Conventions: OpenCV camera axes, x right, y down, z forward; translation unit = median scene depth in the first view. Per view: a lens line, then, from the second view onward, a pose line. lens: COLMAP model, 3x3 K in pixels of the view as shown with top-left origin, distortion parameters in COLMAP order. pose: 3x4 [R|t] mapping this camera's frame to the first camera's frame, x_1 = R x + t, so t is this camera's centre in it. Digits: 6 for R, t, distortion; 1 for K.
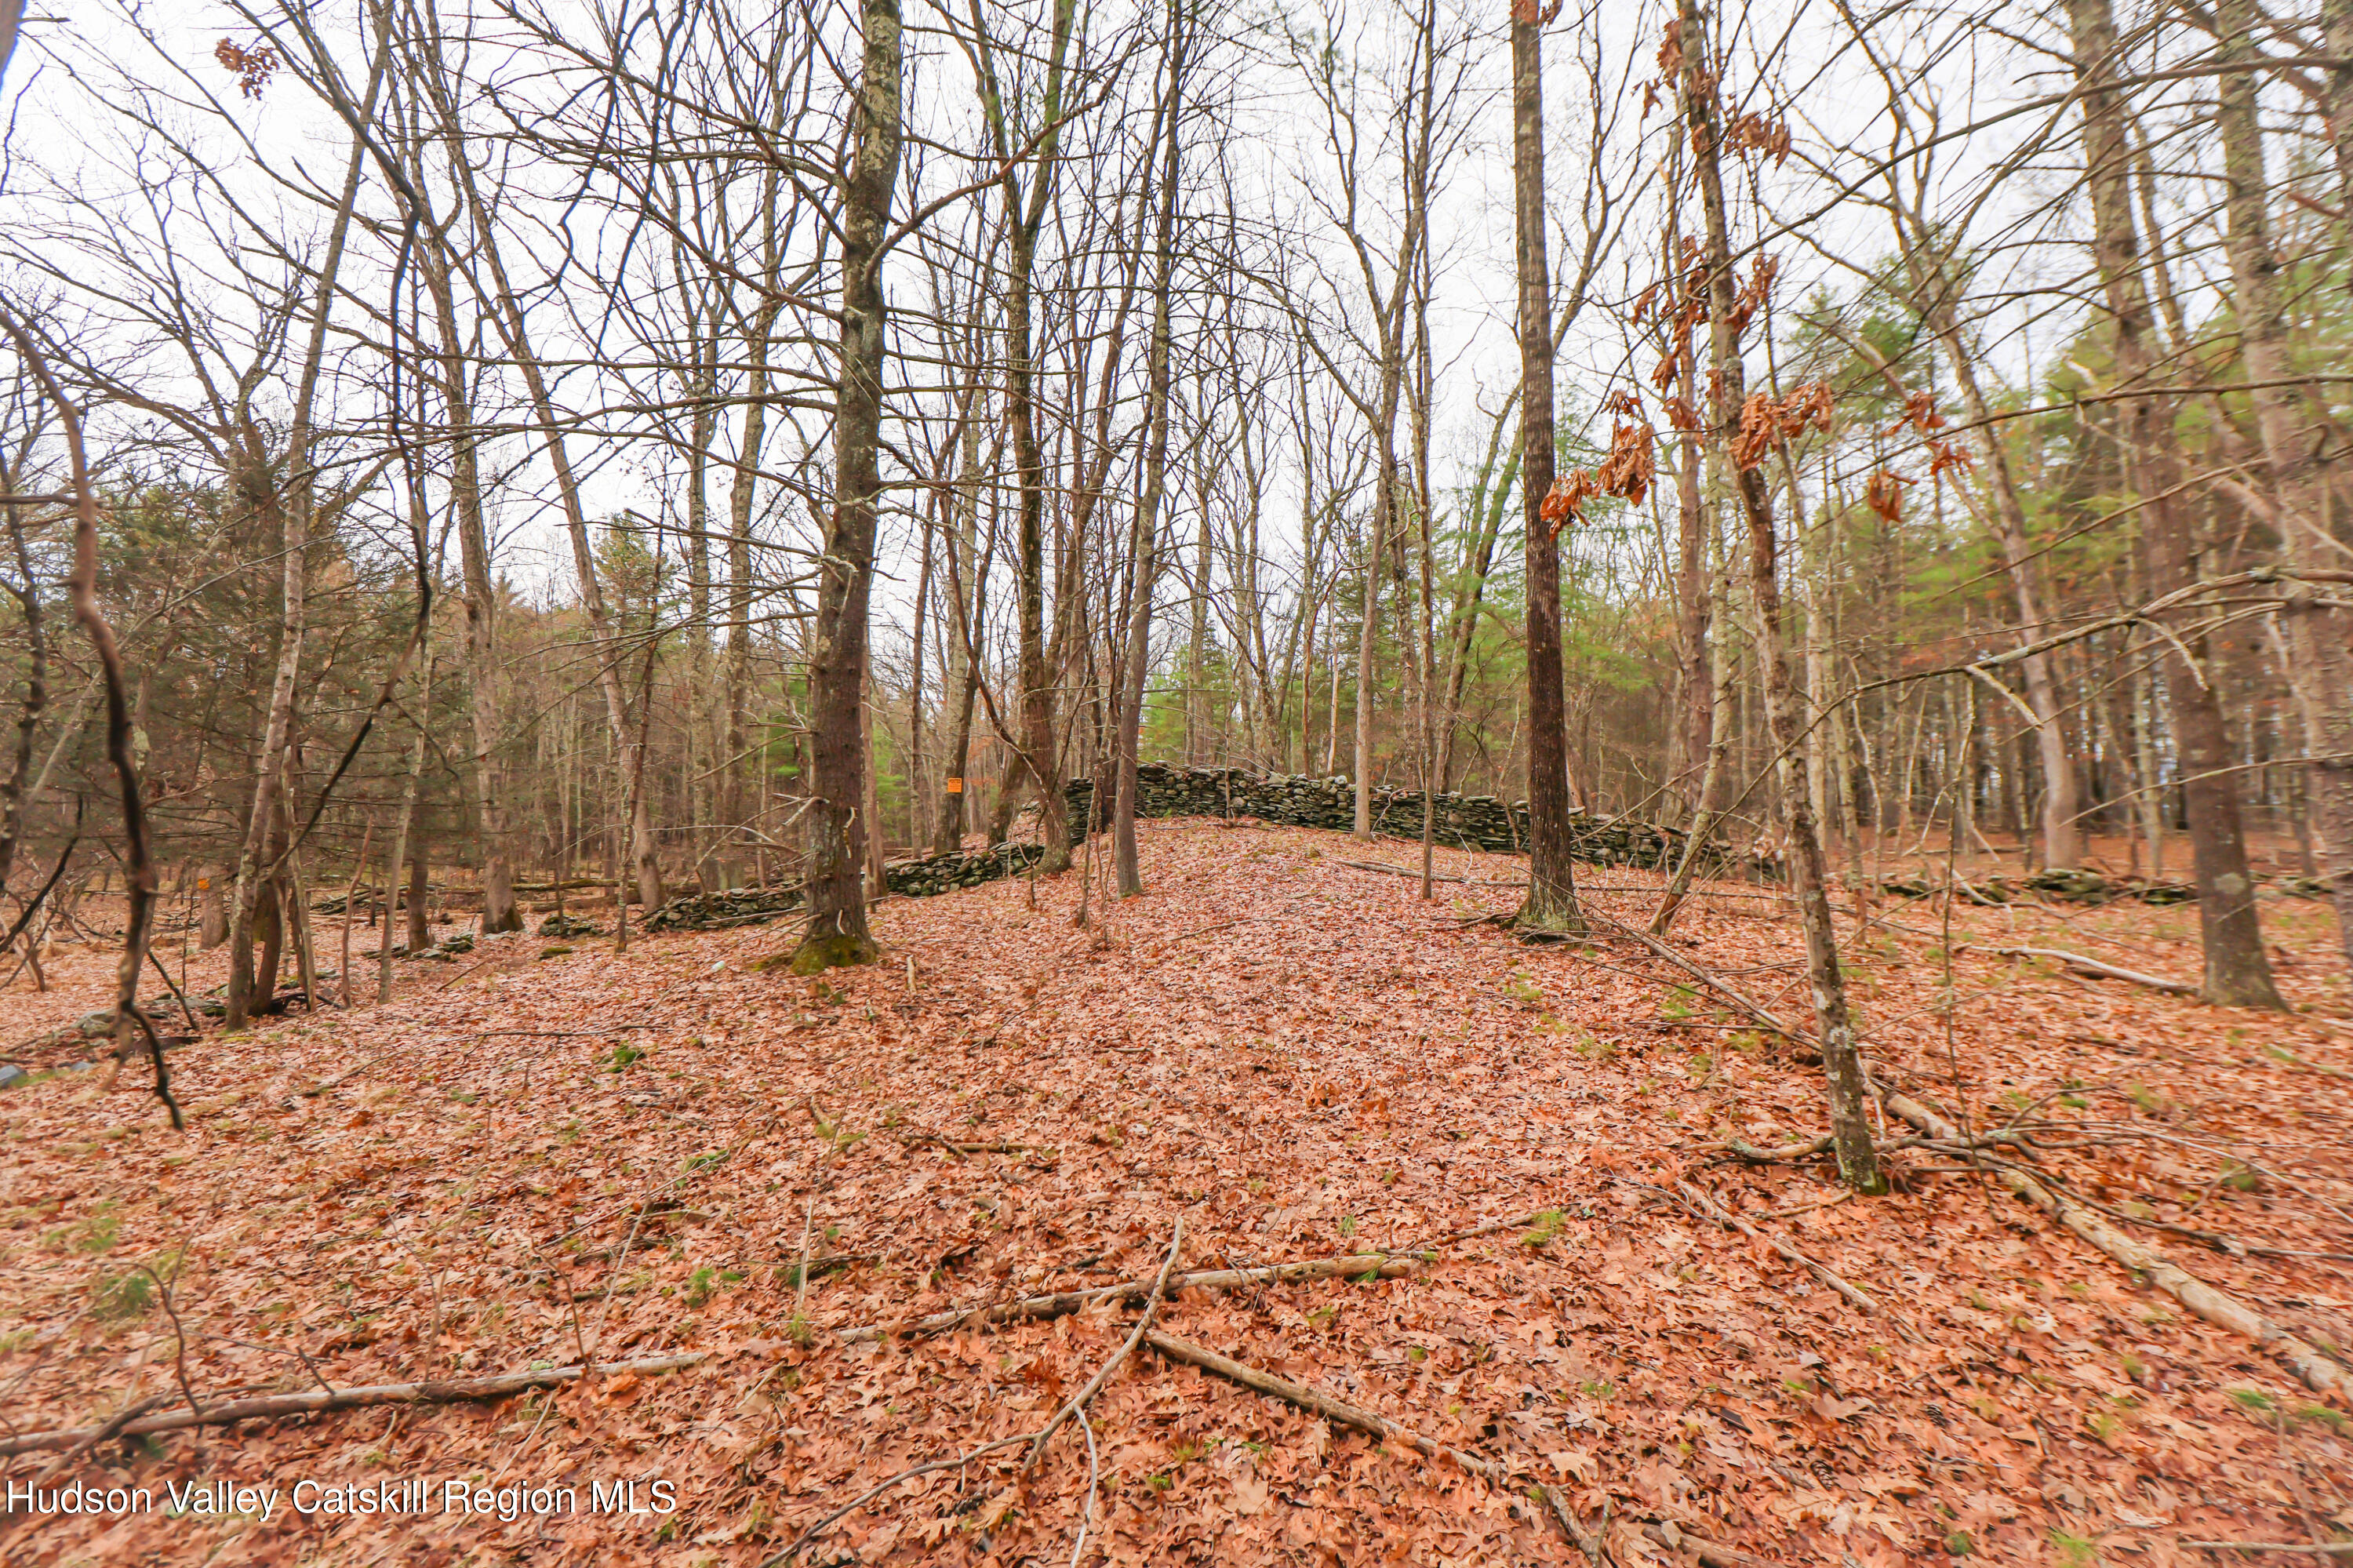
lens RADIAL K [[918.3, 0, 1178.1], [0, 918.3, 785.1], [0, 0, 1]] dist [-0.010382, -0.000122]
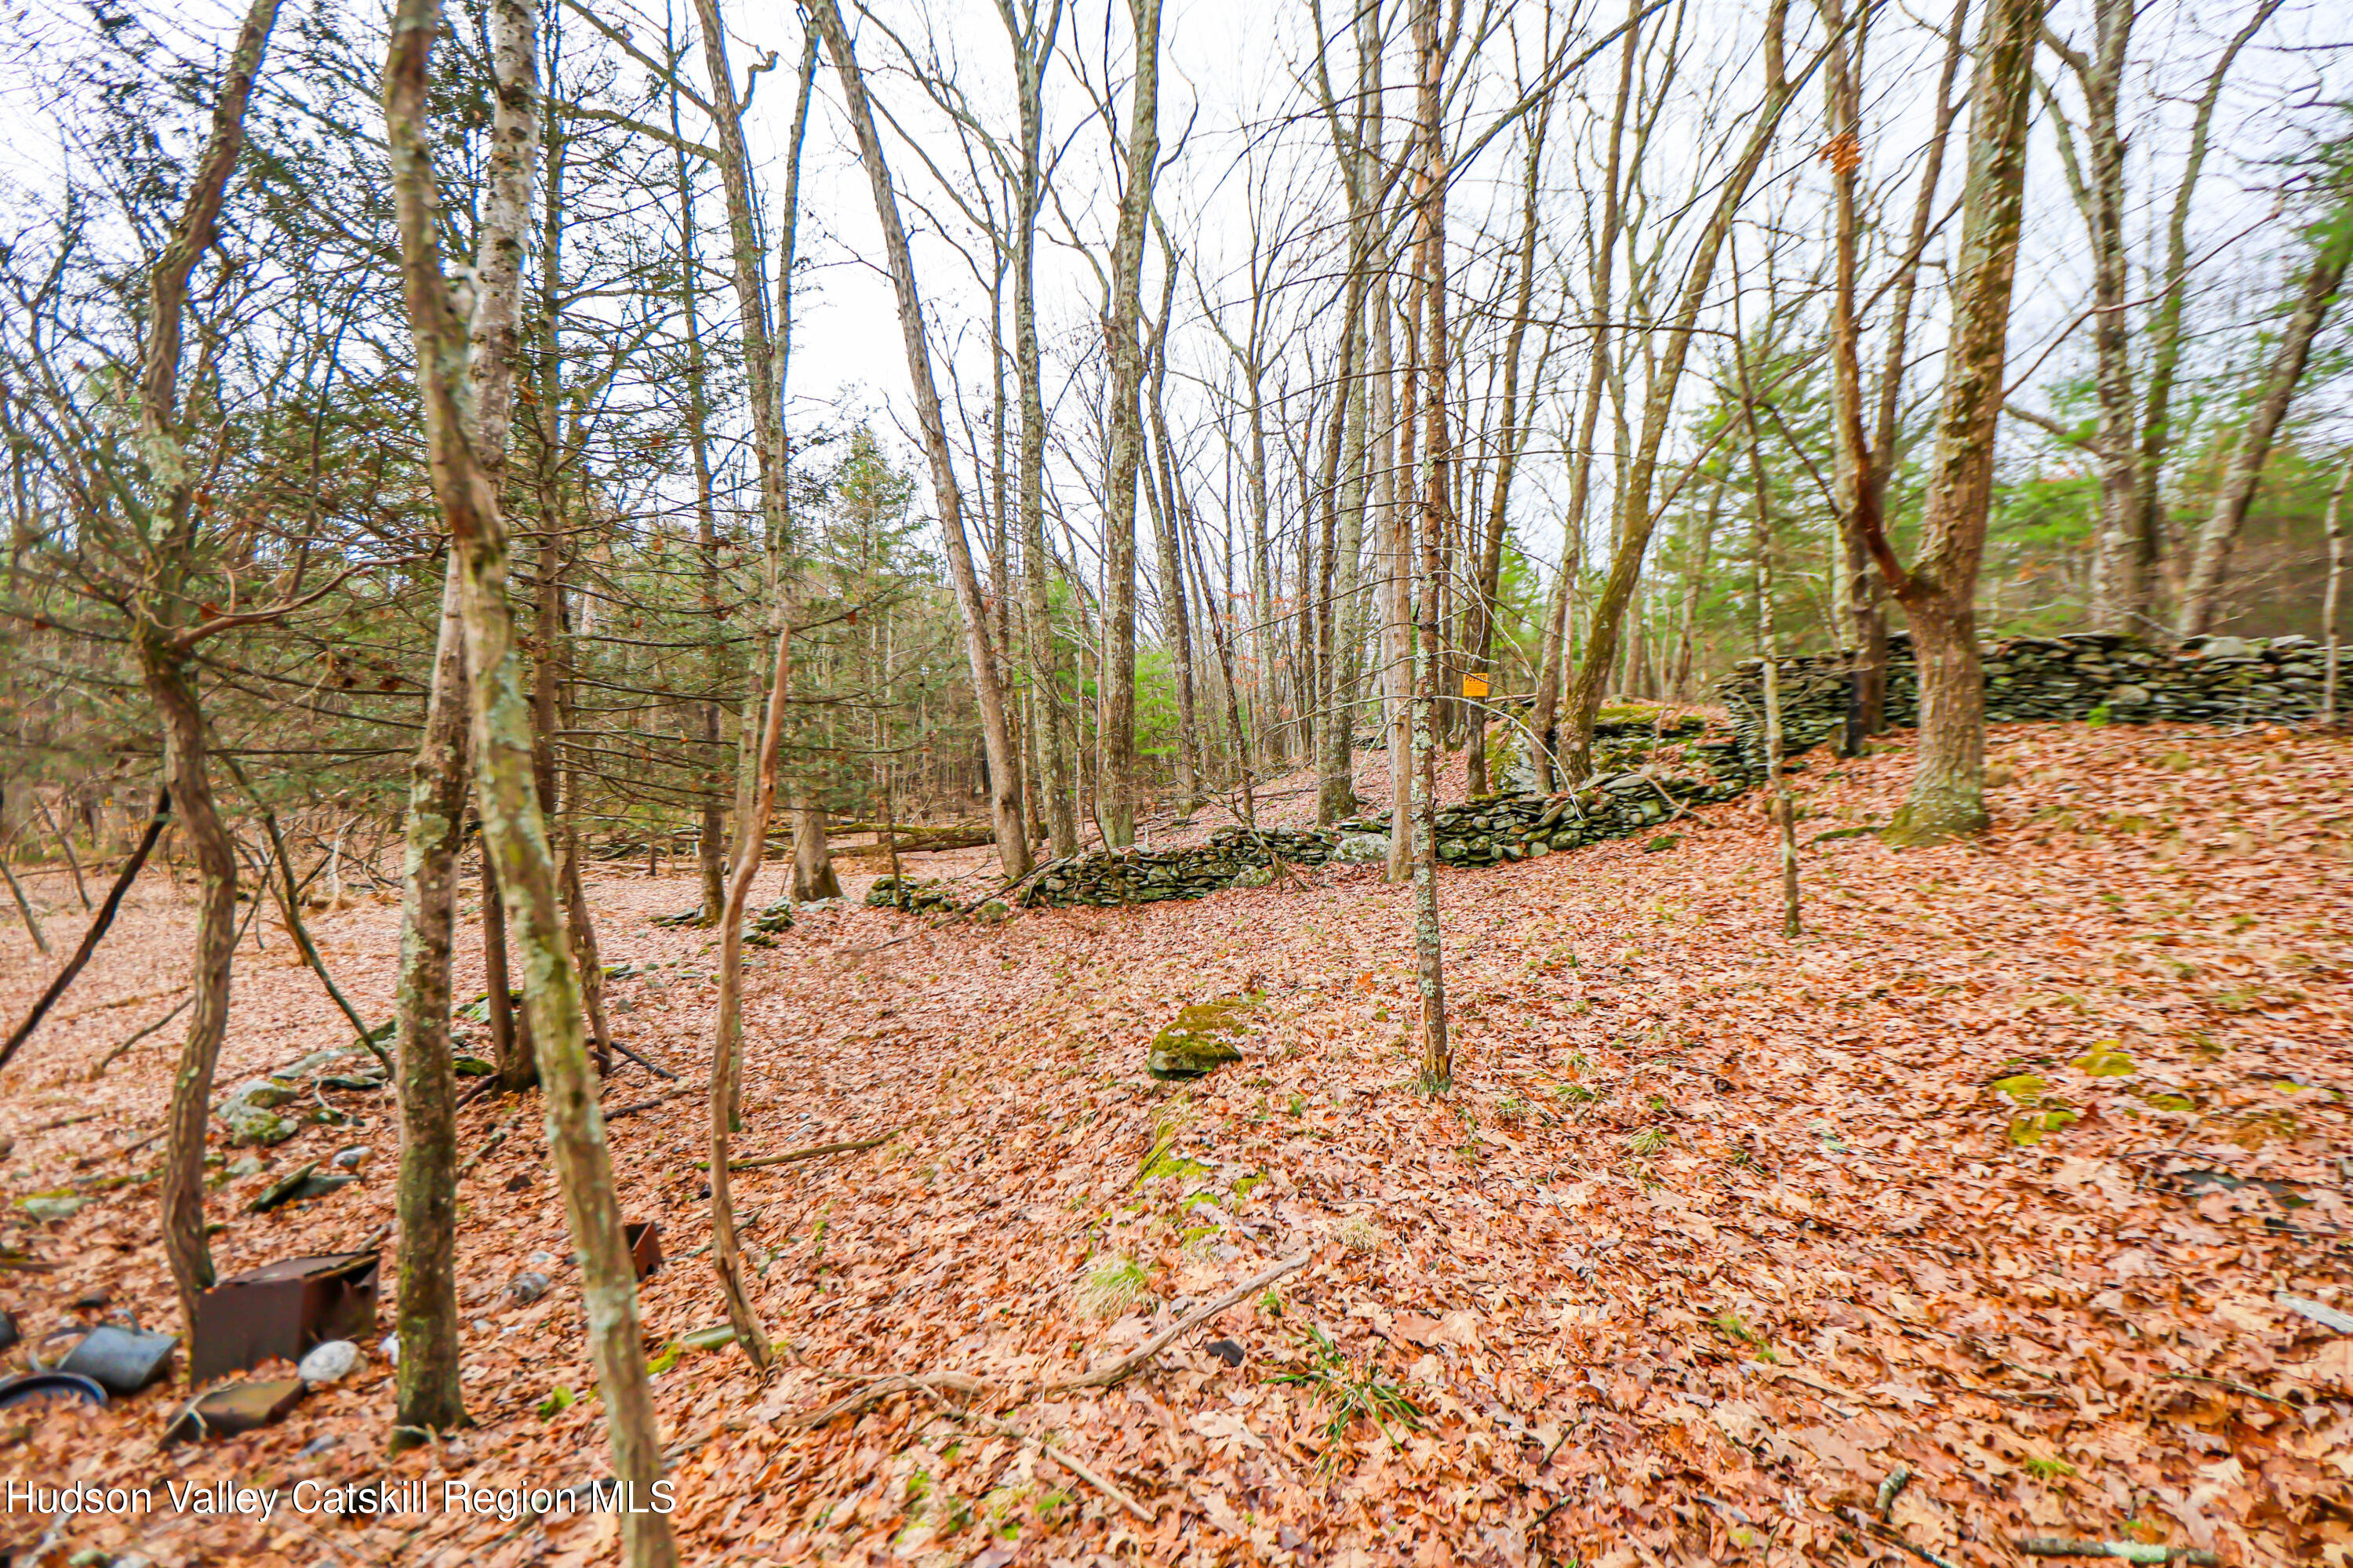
lens RADIAL K [[918.3, 0, 1175.0], [0, 918.3, 786.7], [0, 0, 1]] dist [-0.010382, -0.000122]
pose [[0.982043, 0.000375, -0.188657, -0.335586], [0.011455, 0.998034, 0.061615, 0.029404], [0.188309, -0.062670, 0.980108, 0.351269]]
